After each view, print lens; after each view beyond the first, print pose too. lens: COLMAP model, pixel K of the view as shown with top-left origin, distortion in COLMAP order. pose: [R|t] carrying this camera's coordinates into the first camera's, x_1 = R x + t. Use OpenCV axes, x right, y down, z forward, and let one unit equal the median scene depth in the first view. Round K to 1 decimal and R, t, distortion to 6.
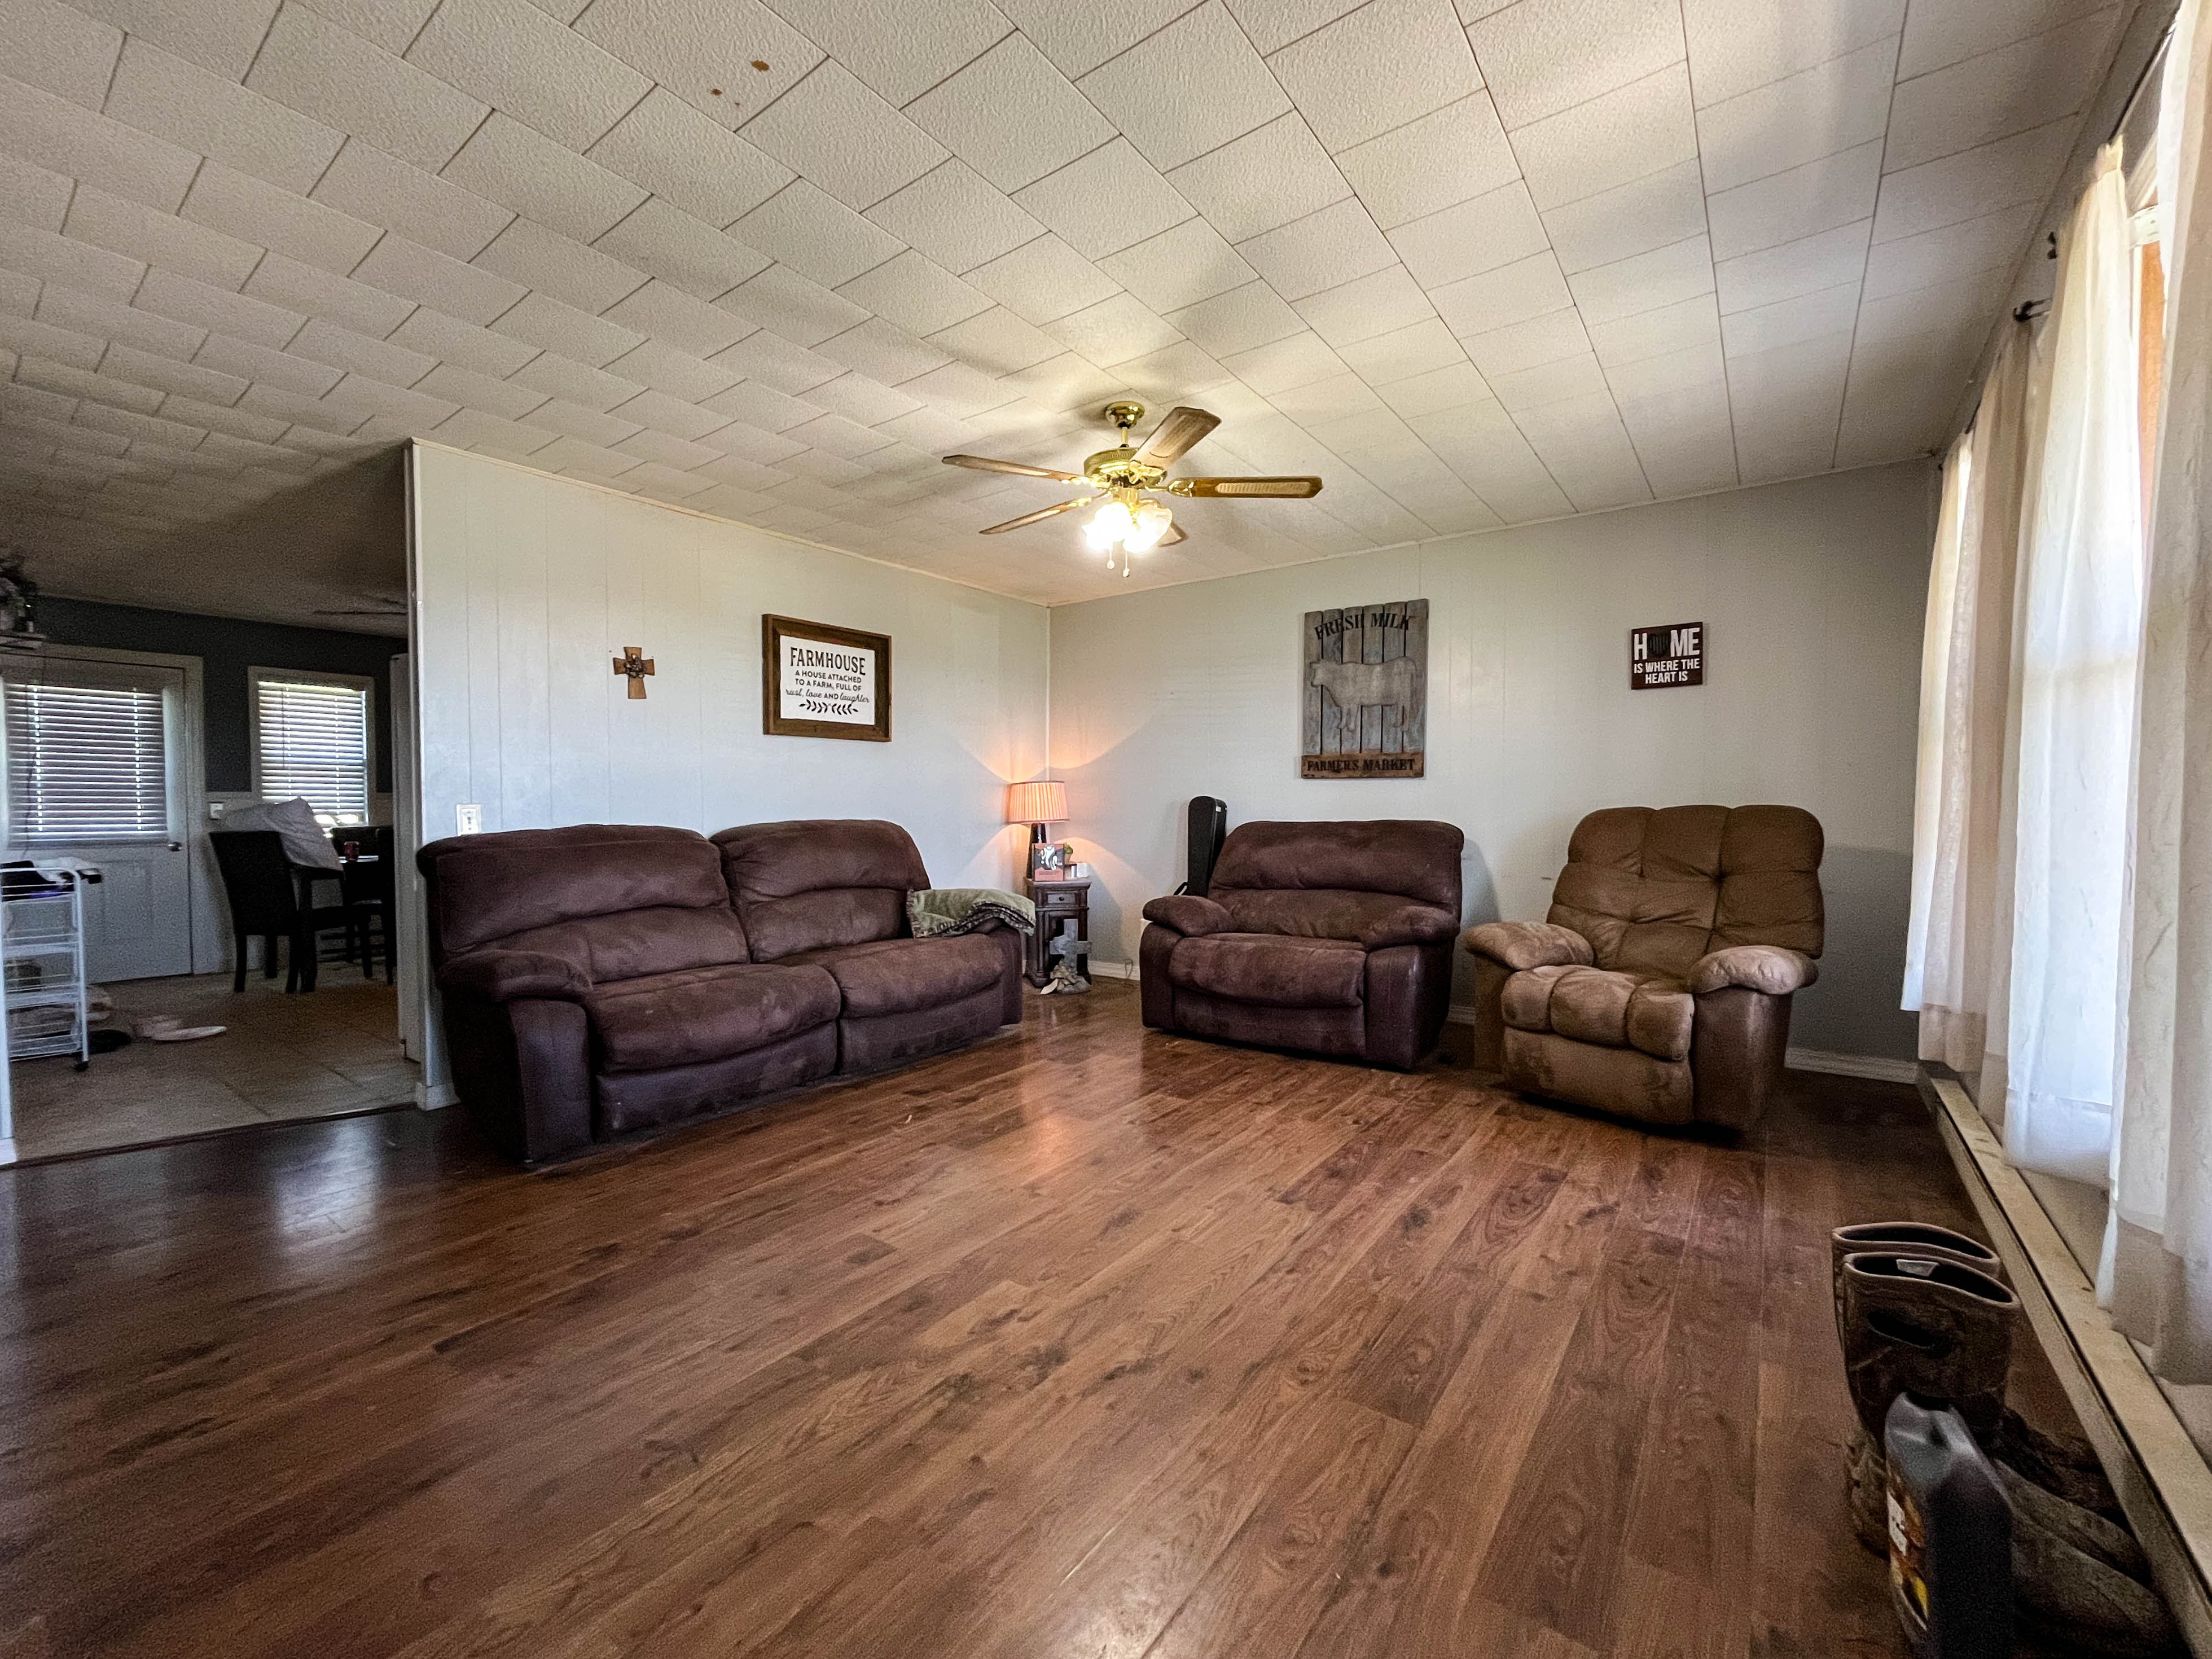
lens RADIAL K [[921.3, 0, 1071.3], [0, 921.3, 832.2], [0, 0, 1]] dist [0.000911, 0.000240]
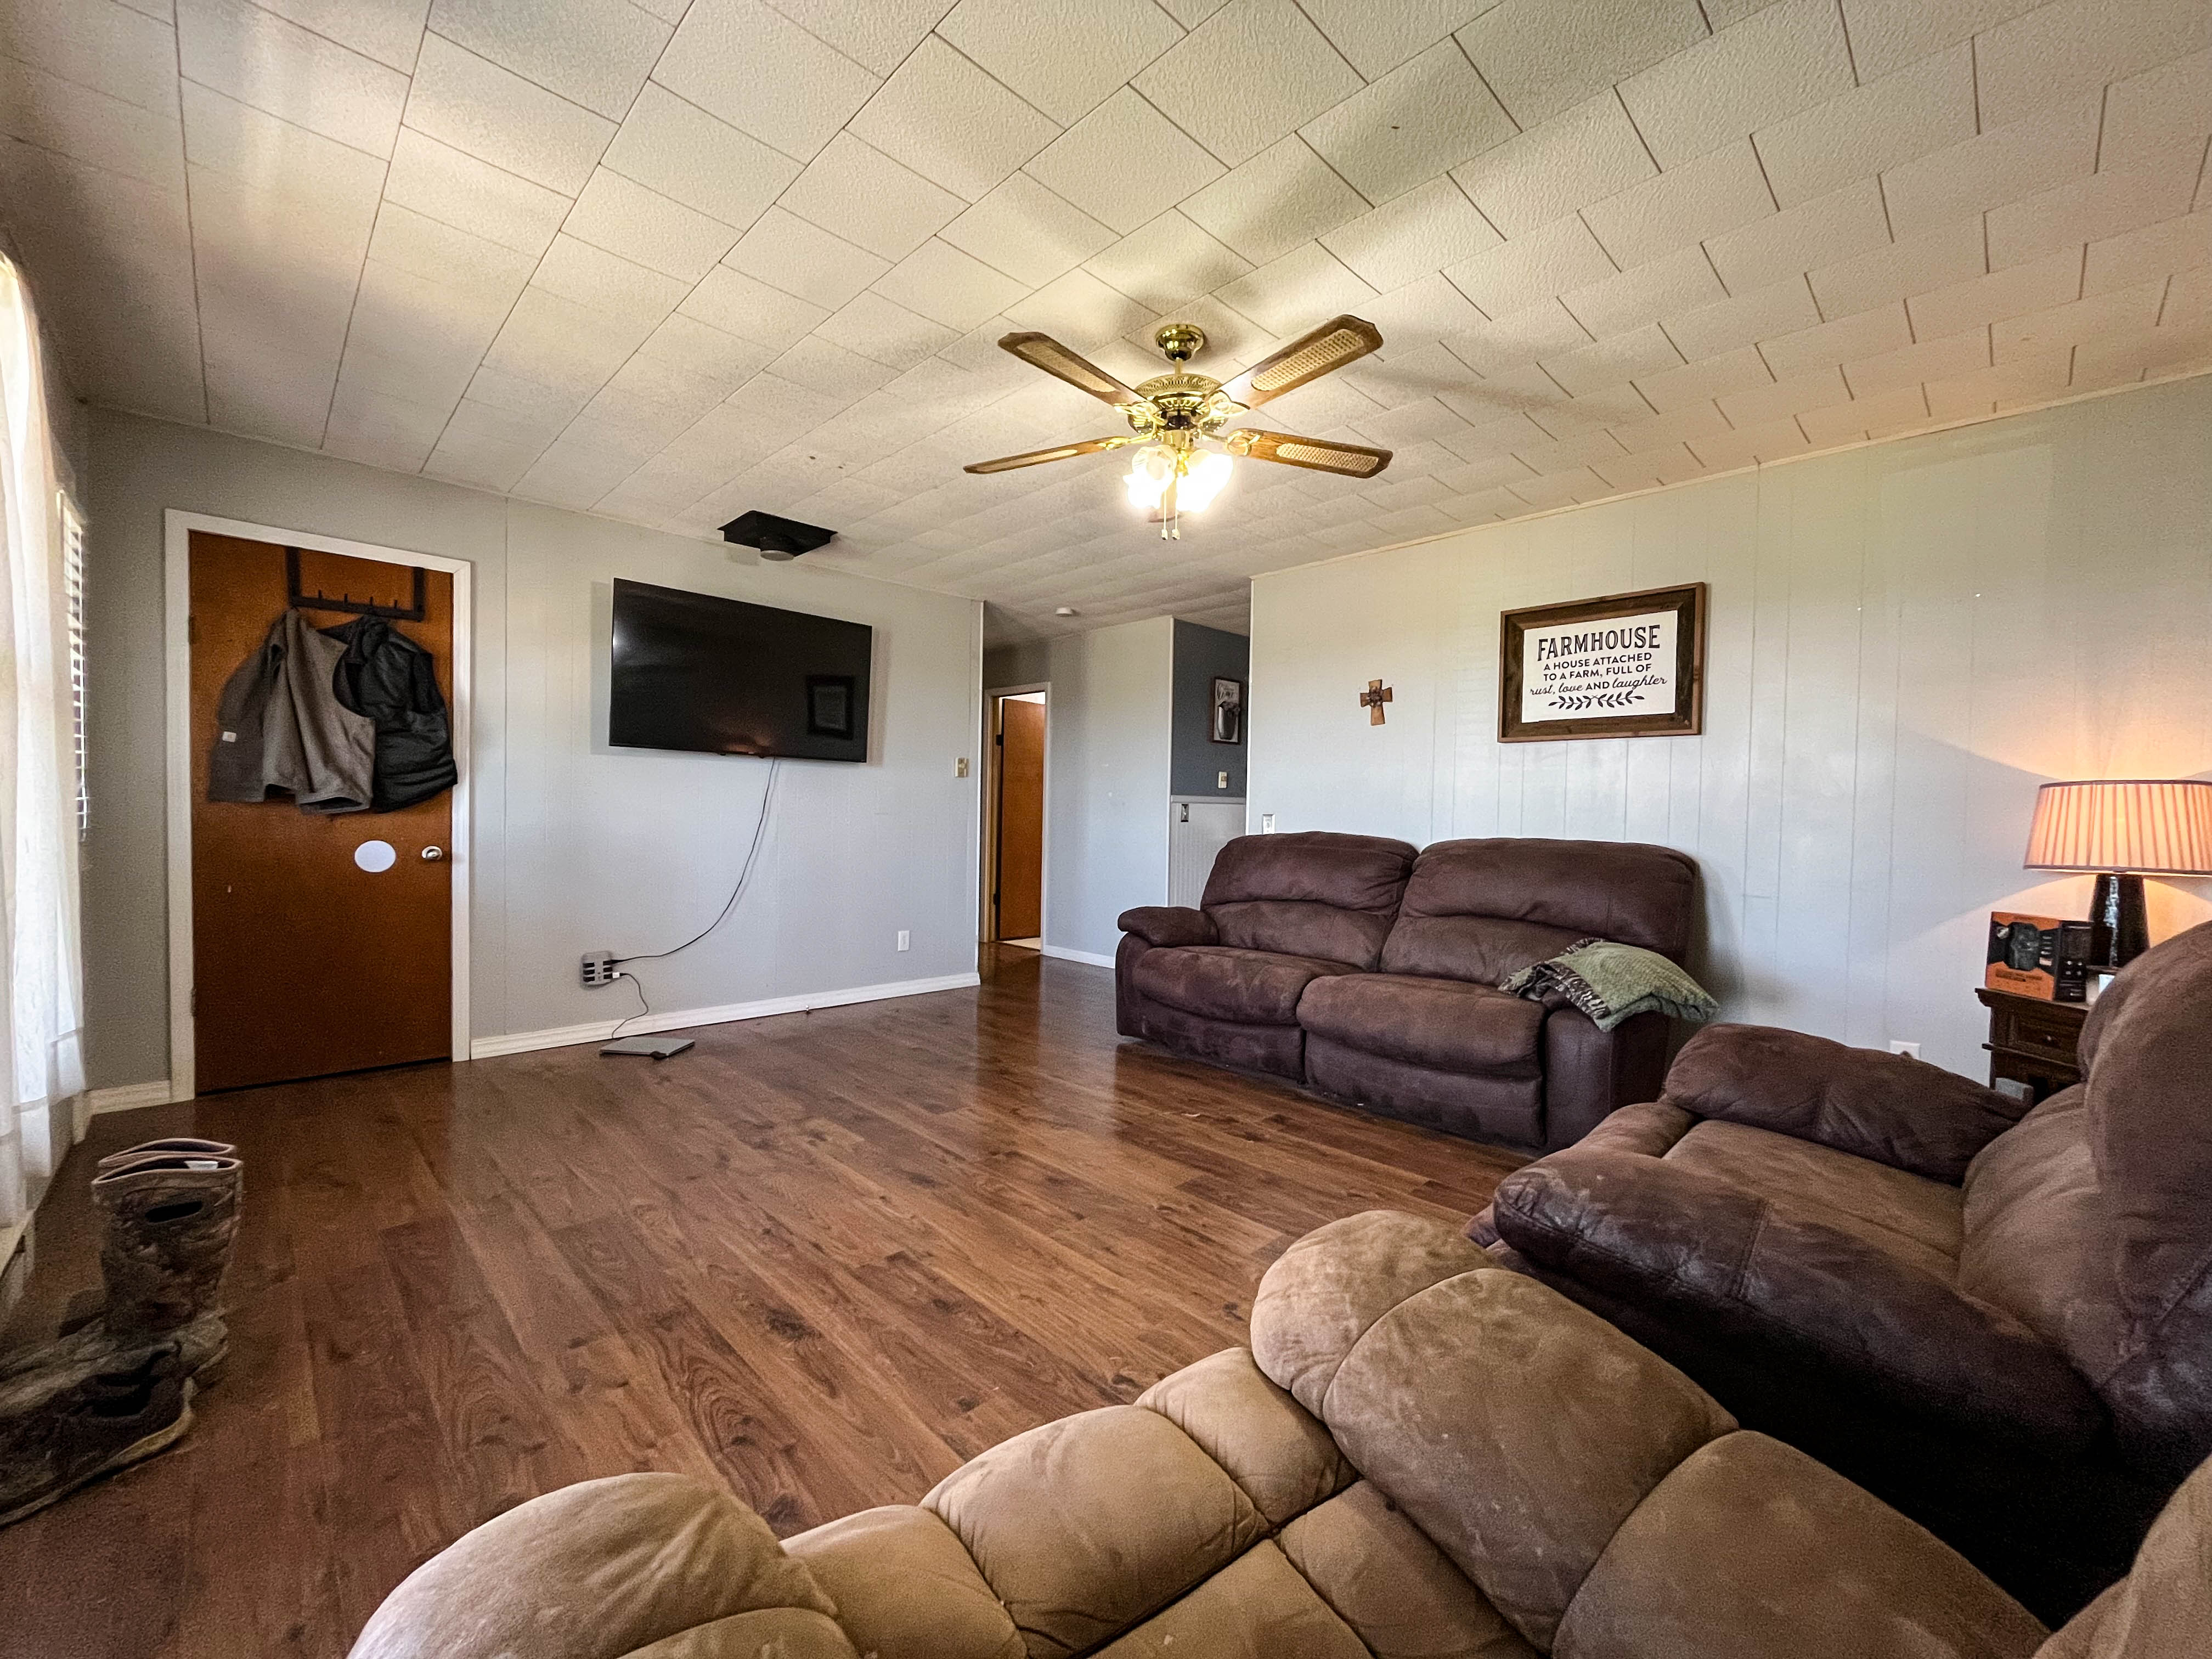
lens RADIAL K [[869.2, 0, 1106.0], [0, 869.2, 829.5], [0, 0, 1]] dist [-0.000903, -0.000104]
pose [[-0.126354, 0.024010, -0.991695, 0.696734], [-0.046819, 0.998449, 0.030139, -0.033145], [0.990880, 0.050238, -0.125034, 0.867546]]
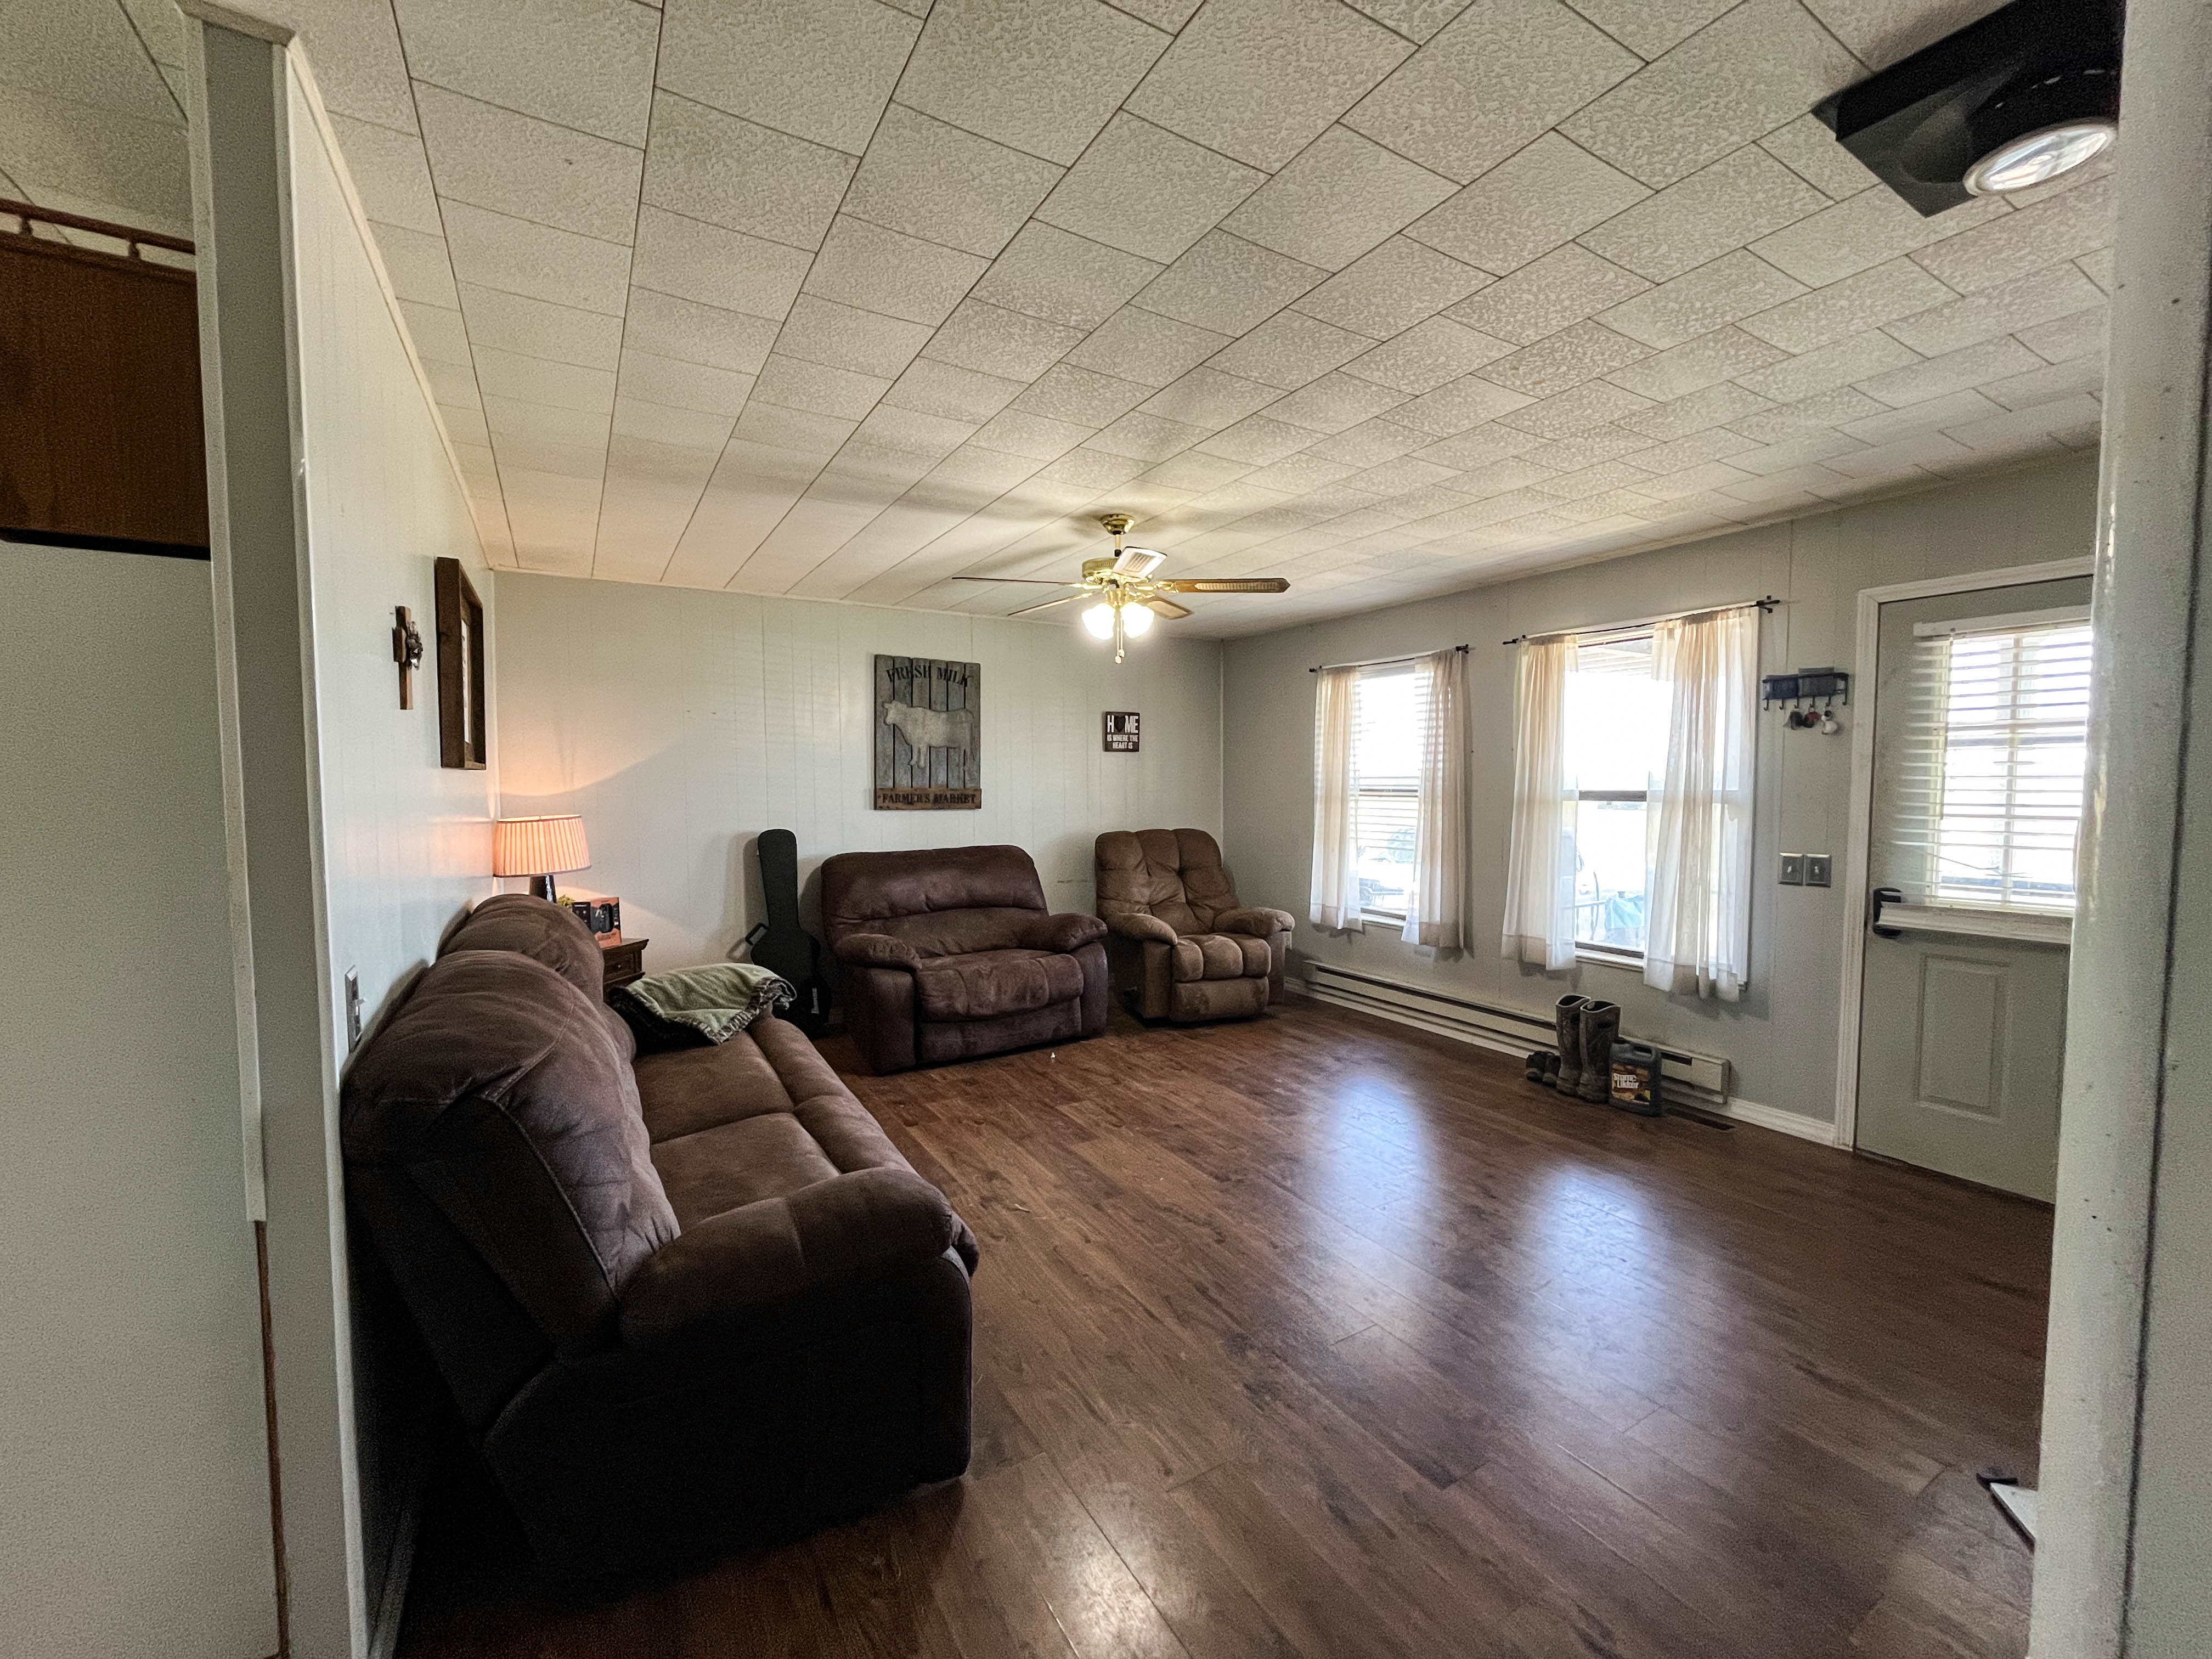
lens RADIAL K [[921.6, 0, 1102.0], [0, 921.6, 831.8], [0, 0, 1]] dist [0.000601, 0.000084]
pose [[0.358076, -0.051049, 0.932296, -0.863263], [0.028180, 0.998640, 0.043858, -0.095954], [-0.933267, 0.010567, 0.359028, 0.498656]]
